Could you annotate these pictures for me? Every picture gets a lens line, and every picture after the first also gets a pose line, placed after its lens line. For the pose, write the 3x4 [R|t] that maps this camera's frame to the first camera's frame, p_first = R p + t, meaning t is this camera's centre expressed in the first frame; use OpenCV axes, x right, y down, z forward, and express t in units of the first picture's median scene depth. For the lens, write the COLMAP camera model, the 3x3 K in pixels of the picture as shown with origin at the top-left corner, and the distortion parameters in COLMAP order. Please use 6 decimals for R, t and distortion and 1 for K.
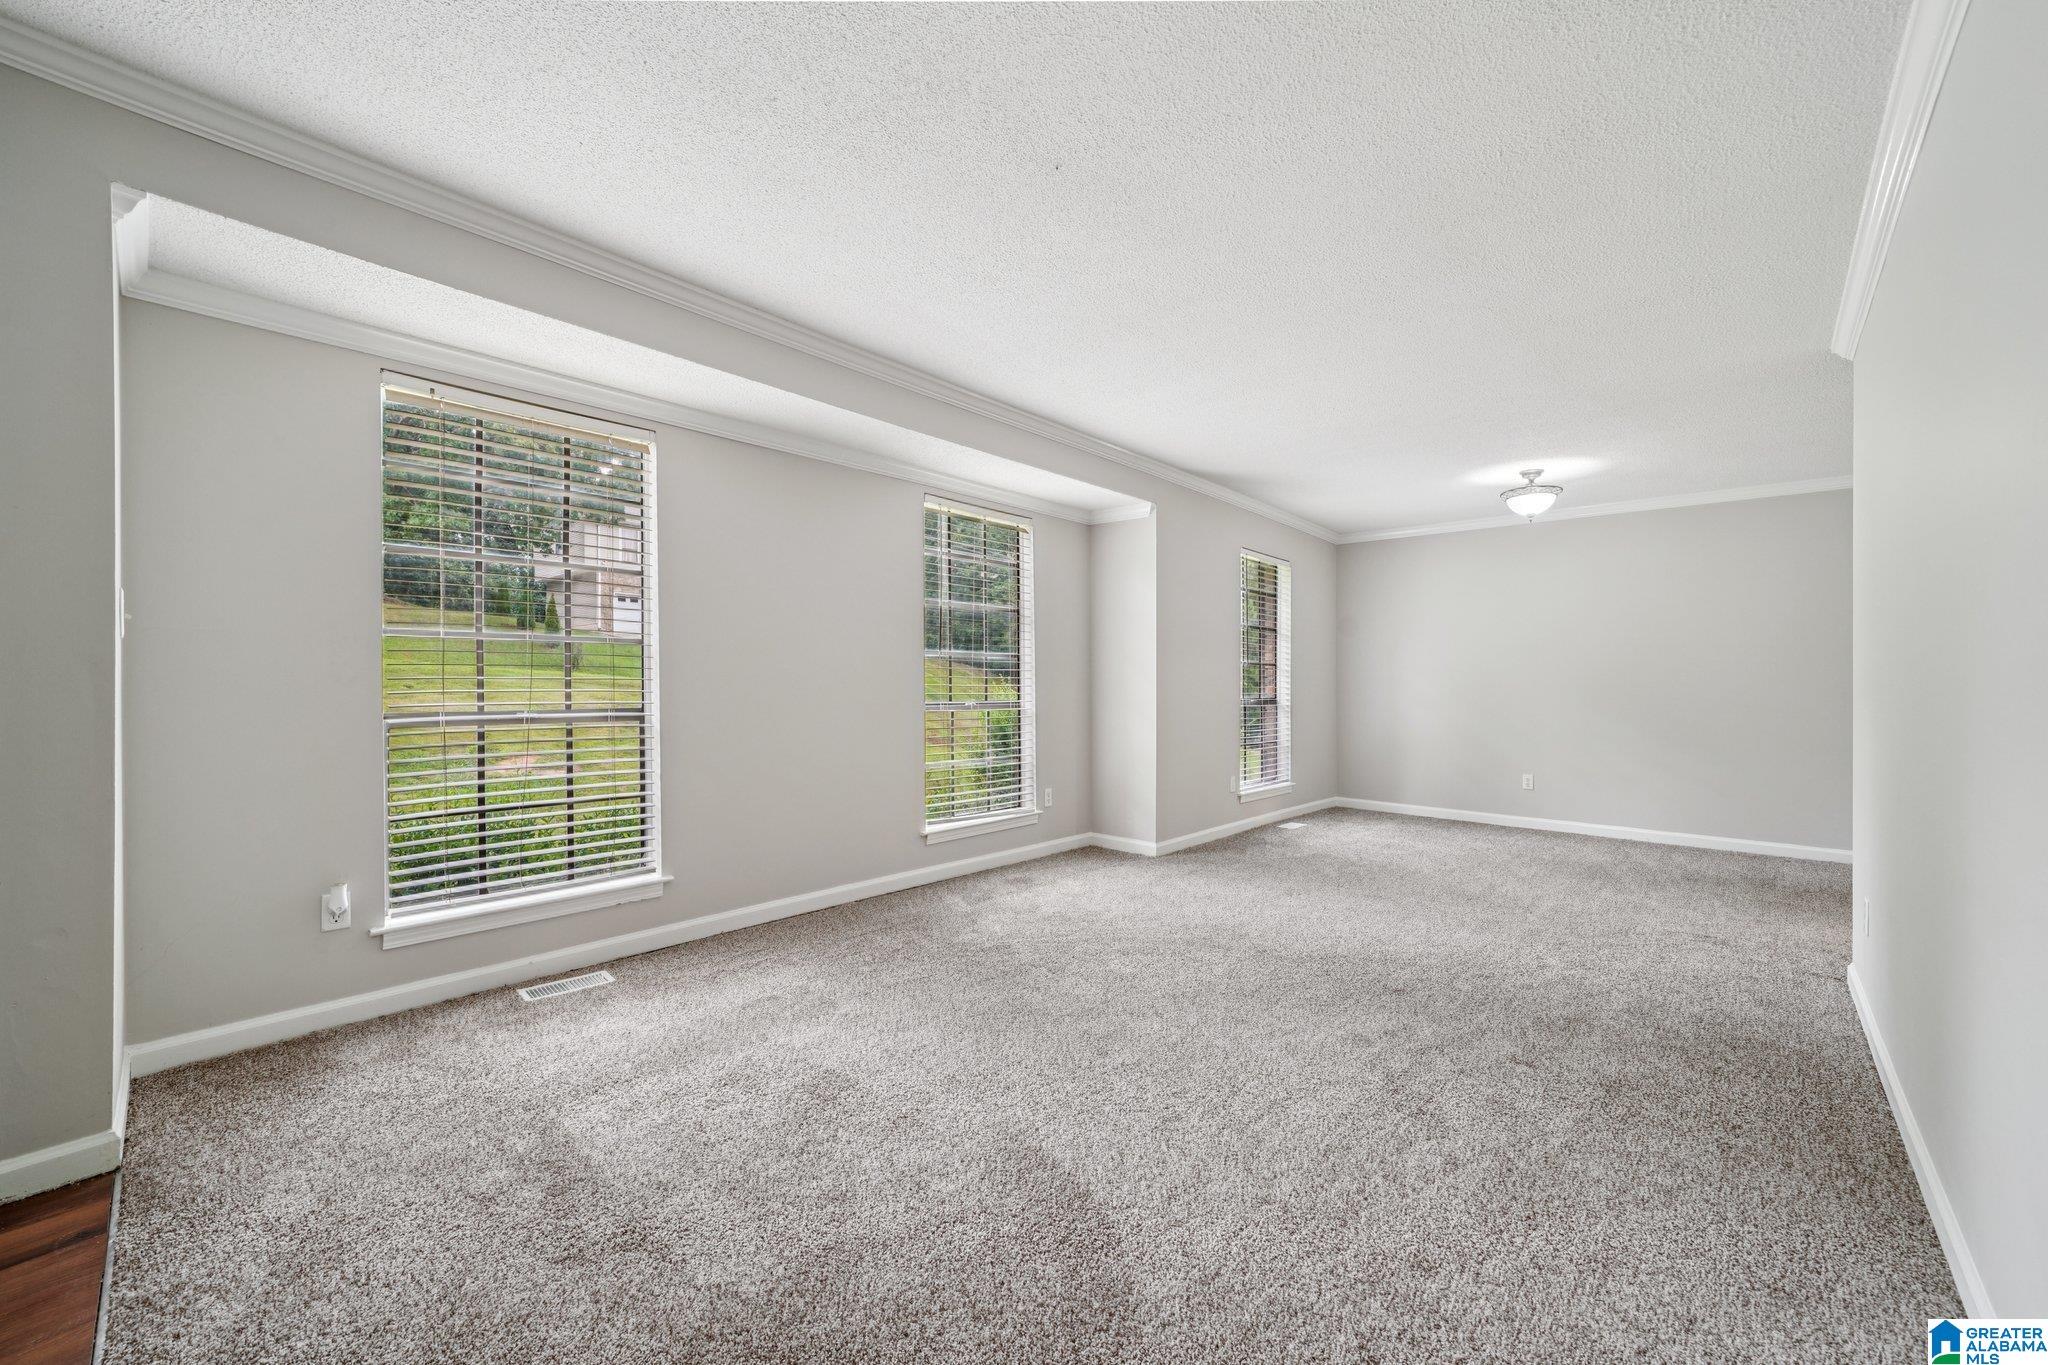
lens RADIAL K [[794.3, 0, 1028.2], [0, 794.3, 669.6], [0, 0, 1]] dist [-0.000325, 0.000403]
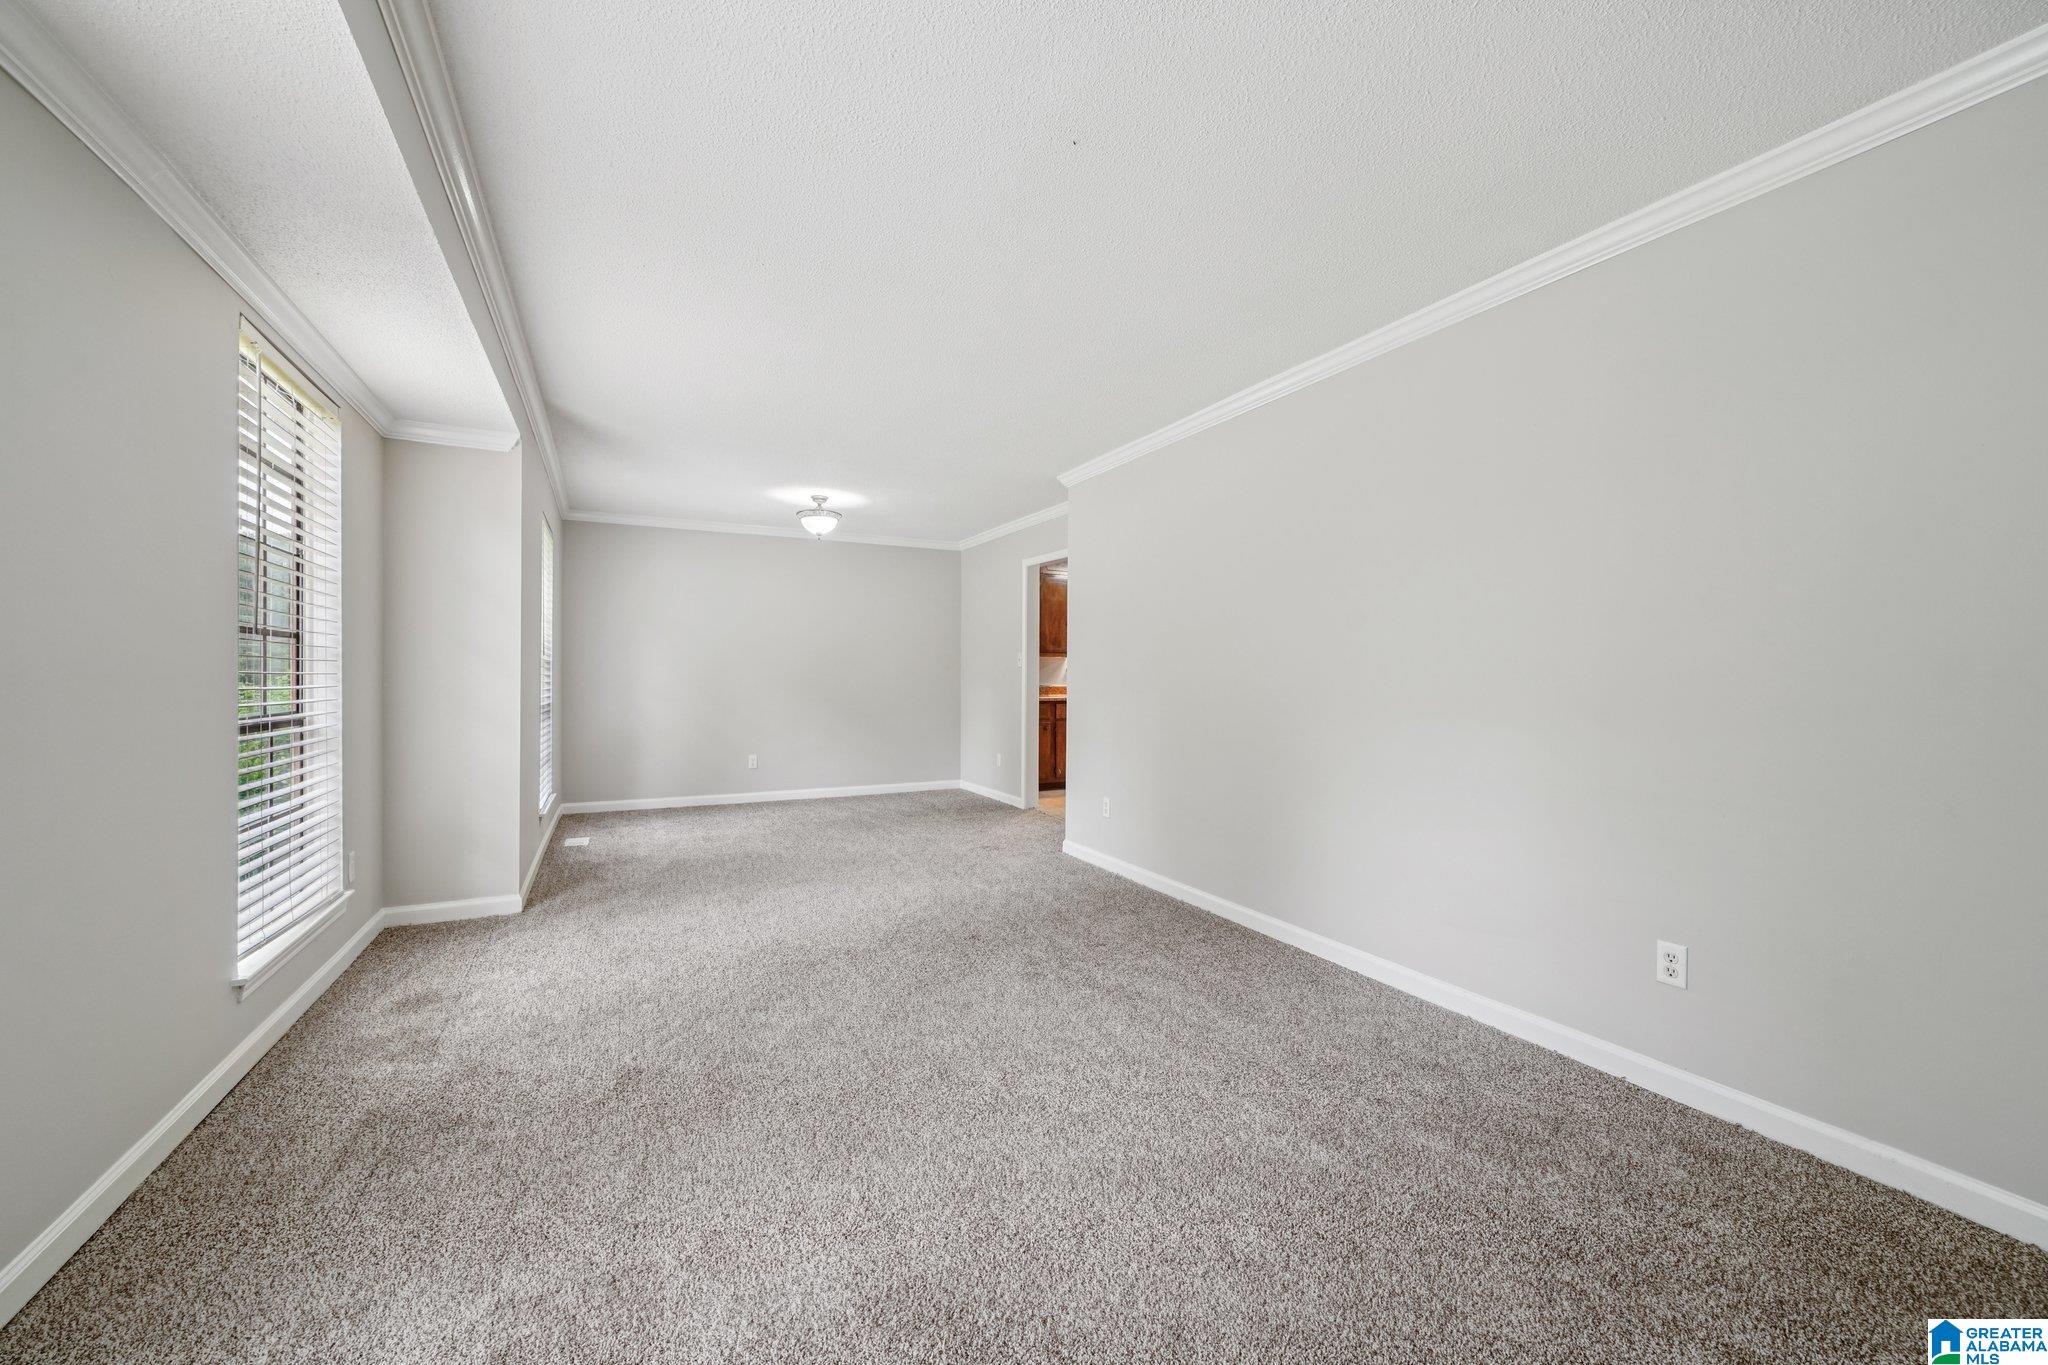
lens RADIAL K [[780.7, 0, 1024.0], [0, 780.7, 682.5], [0, 0, 1]] dist [-0.001203, -0.000012]
pose [[0.349551, -0.012240, 0.936837, -0.507639], [-0.020276, 0.999582, 0.020625, -0.006018], [-0.936698, -0.026205, 0.349156, 0.436418]]
